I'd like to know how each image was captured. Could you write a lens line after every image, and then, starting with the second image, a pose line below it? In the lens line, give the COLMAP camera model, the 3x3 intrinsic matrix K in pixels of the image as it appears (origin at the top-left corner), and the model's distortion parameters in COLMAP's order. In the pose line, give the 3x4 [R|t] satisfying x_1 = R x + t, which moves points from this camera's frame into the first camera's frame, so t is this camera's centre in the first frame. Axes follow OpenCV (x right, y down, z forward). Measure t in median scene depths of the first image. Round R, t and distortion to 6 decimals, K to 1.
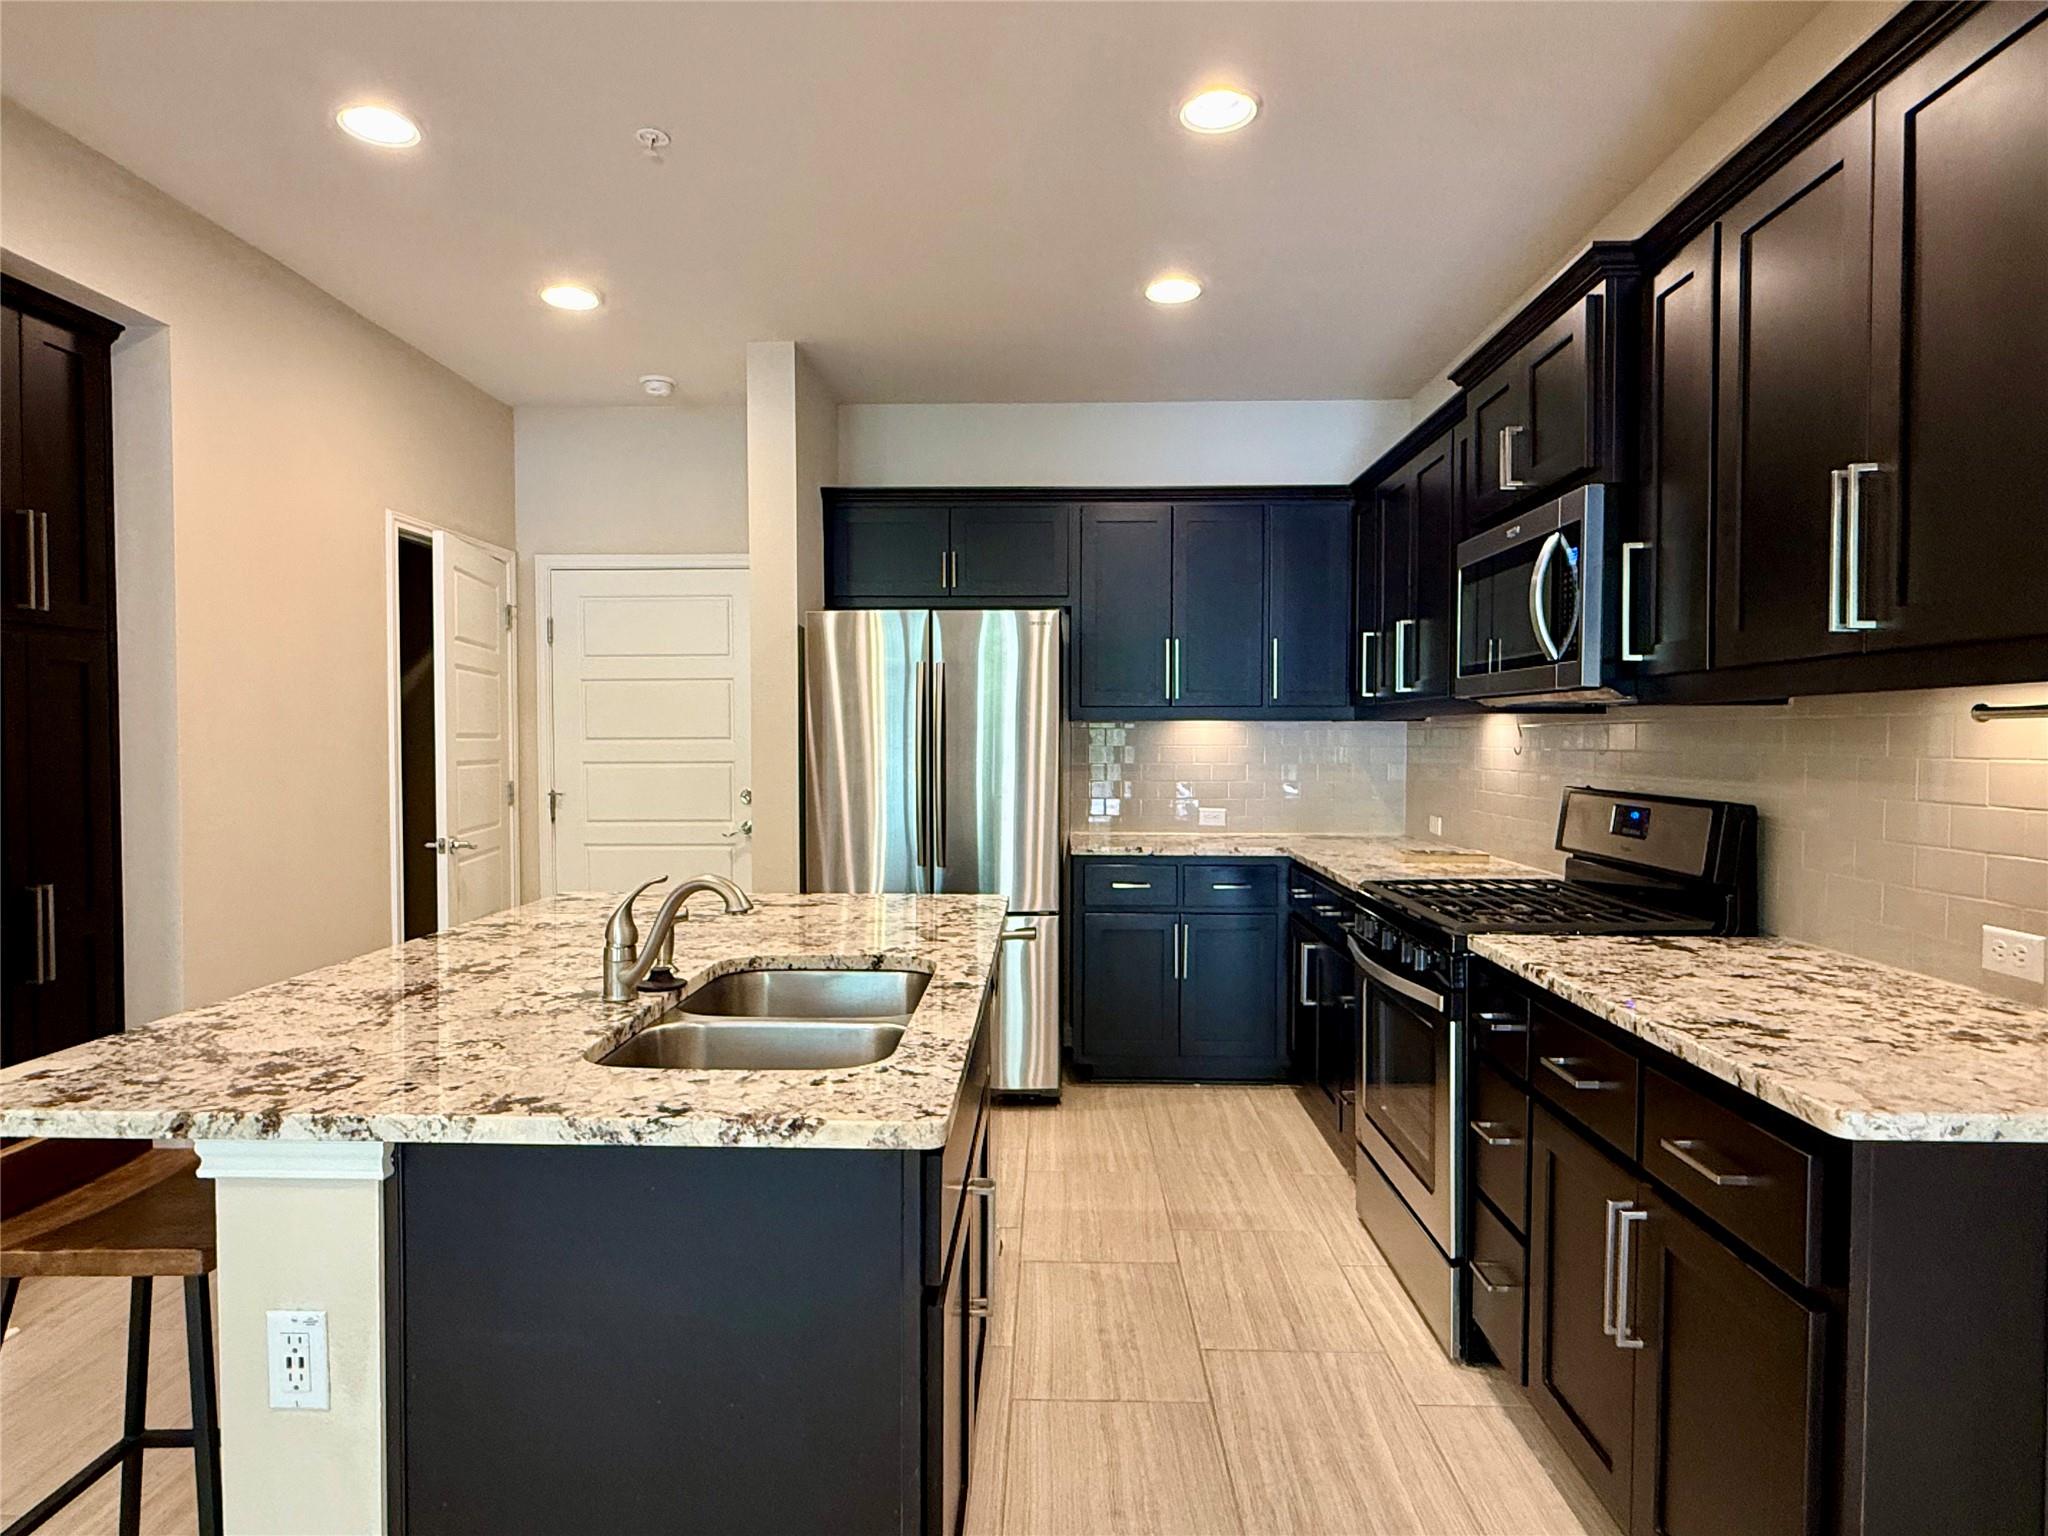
lens RADIAL K [[1153.6, 0, 1019.7], [0, 1153.6, 767.5], [0, 0, 1]] dist [-0.001919, -0.001891]
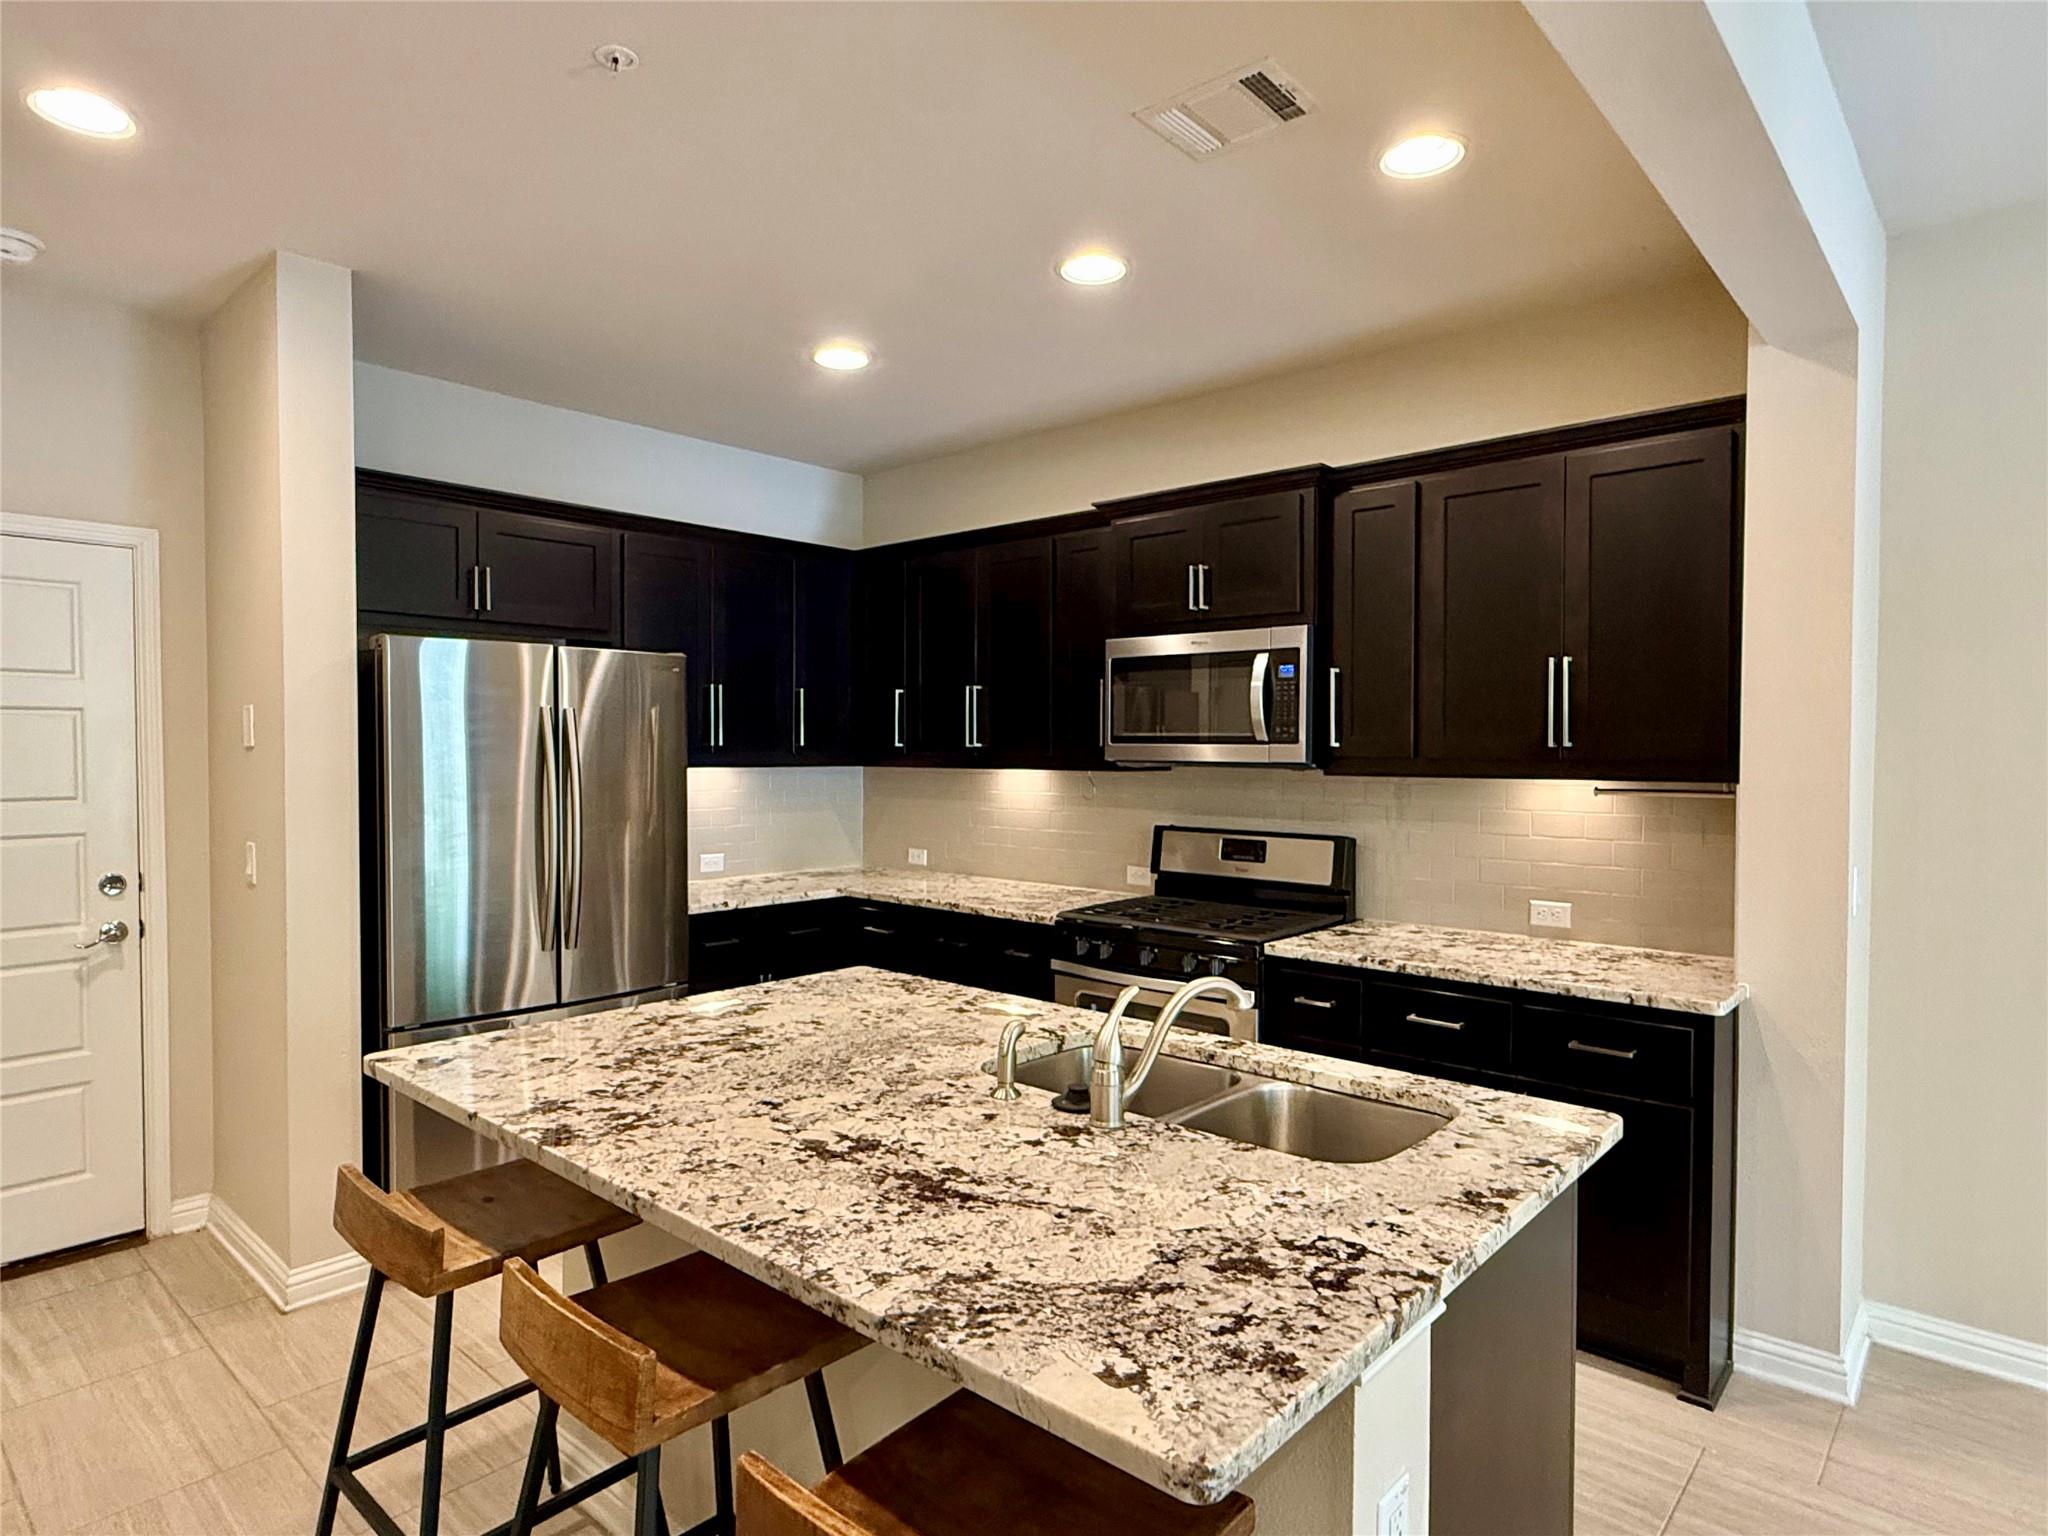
lens RADIAL K [[1153.6, 0, 1033.5], [0, 1153.6, 764.6], [0, 0, 1]] dist [-0.001919, -0.001891]
pose [[0.638500, -0.009808, 0.769559, -0.709932], [0.016690, 0.999860, -0.001104, -0.060650], [-0.769441, 0.013549, 0.638575, 0.279514]]
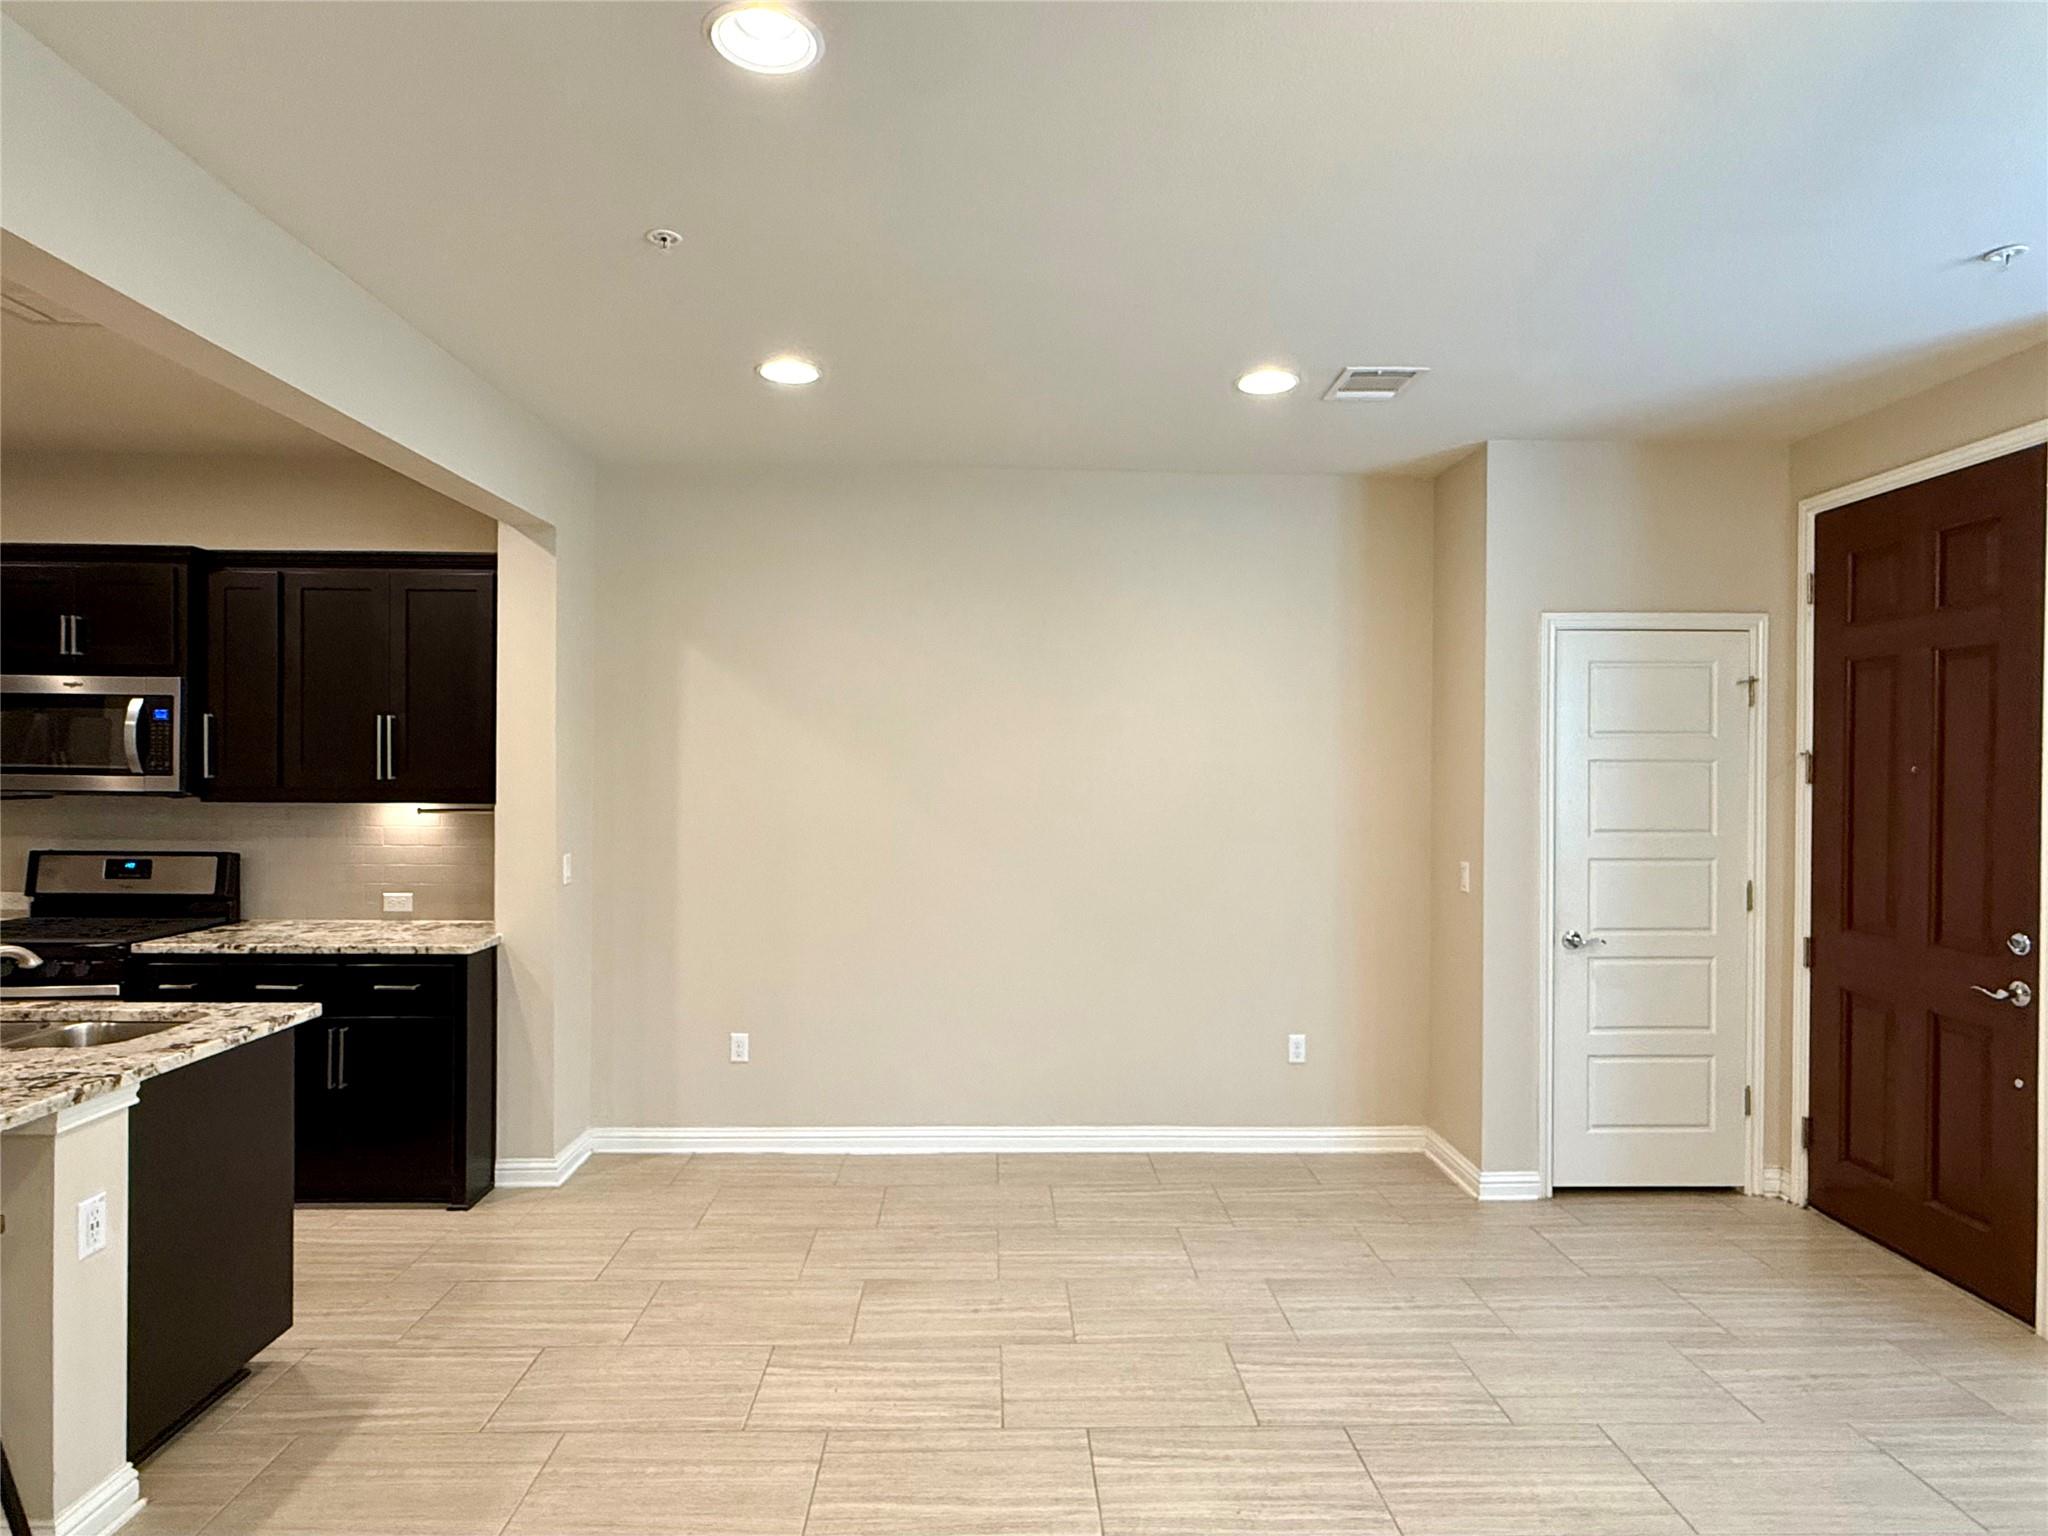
lens RADIAL K [[1153.6, 0, 1026.8], [0, 1153.6, 776.4], [0, 0, 1]] dist [-0.001919, -0.001891]
pose [[-0.071936, -0.002679, 0.997406, -1.124708], [0.015729, 0.999869, 0.003820, -0.067113], [-0.997285, 0.015963, -0.071884, -0.132867]]
